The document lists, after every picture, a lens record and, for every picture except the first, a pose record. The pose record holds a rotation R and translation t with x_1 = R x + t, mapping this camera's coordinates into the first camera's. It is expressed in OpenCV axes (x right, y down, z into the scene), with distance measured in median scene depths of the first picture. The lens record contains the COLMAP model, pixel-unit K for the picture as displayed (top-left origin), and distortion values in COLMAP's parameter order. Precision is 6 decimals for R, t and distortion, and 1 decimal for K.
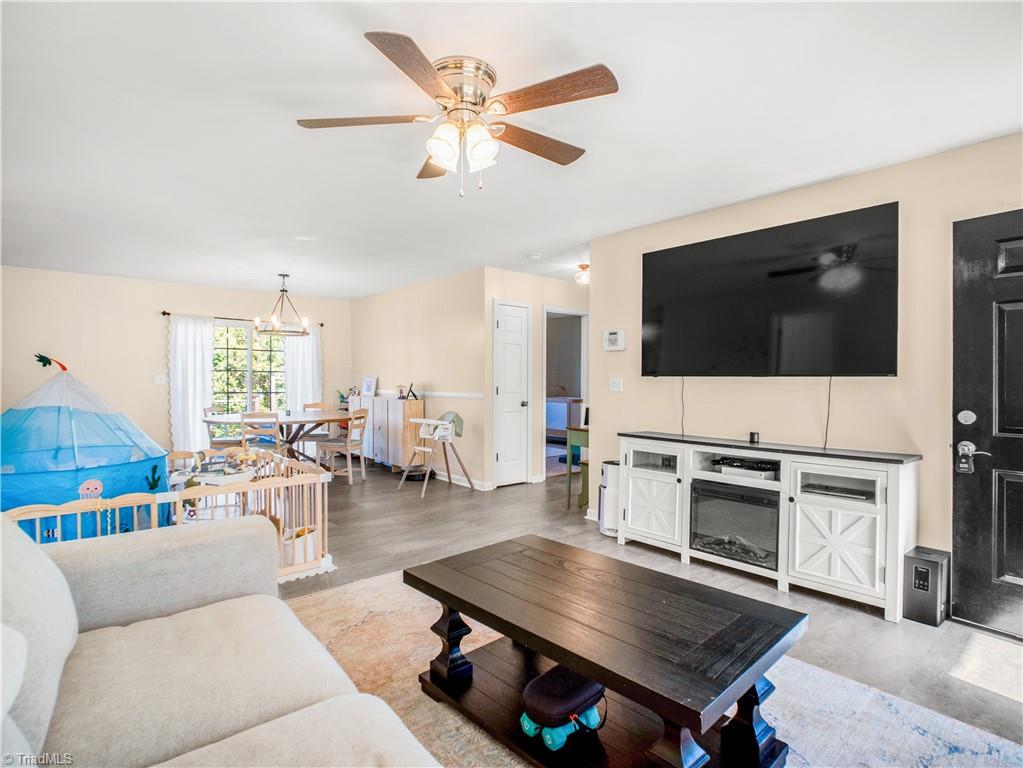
lens RADIAL K [[543.0, 0, 509.9], [0, 543.0, 389.3], [0, 0, 1]] dist [-0.016398, 0.002112]
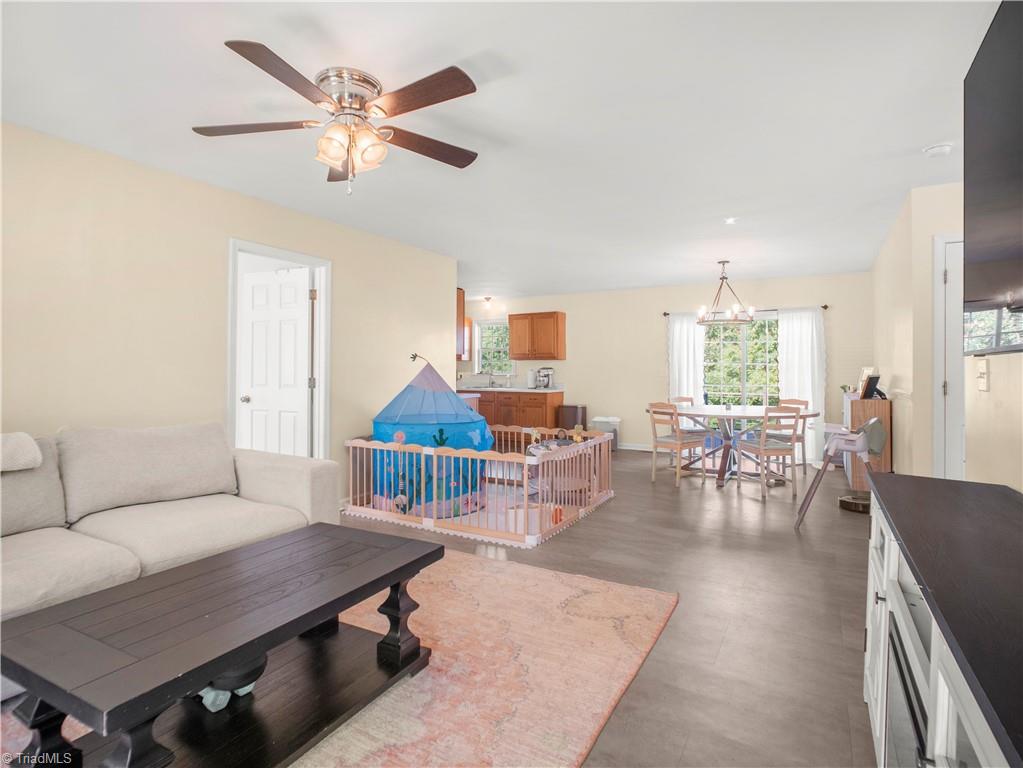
lens RADIAL K [[543.0, 0, 511.1], [0, 543.0, 374.6], [0, 0, 1]] dist [-0.016398, 0.002112]
pose [[0.329482, 0.001023, -0.944161, 0.756120], [-0.021222, 0.999755, -0.006323, 0.003746], [0.943923, 0.022120, 0.329423, 0.704469]]
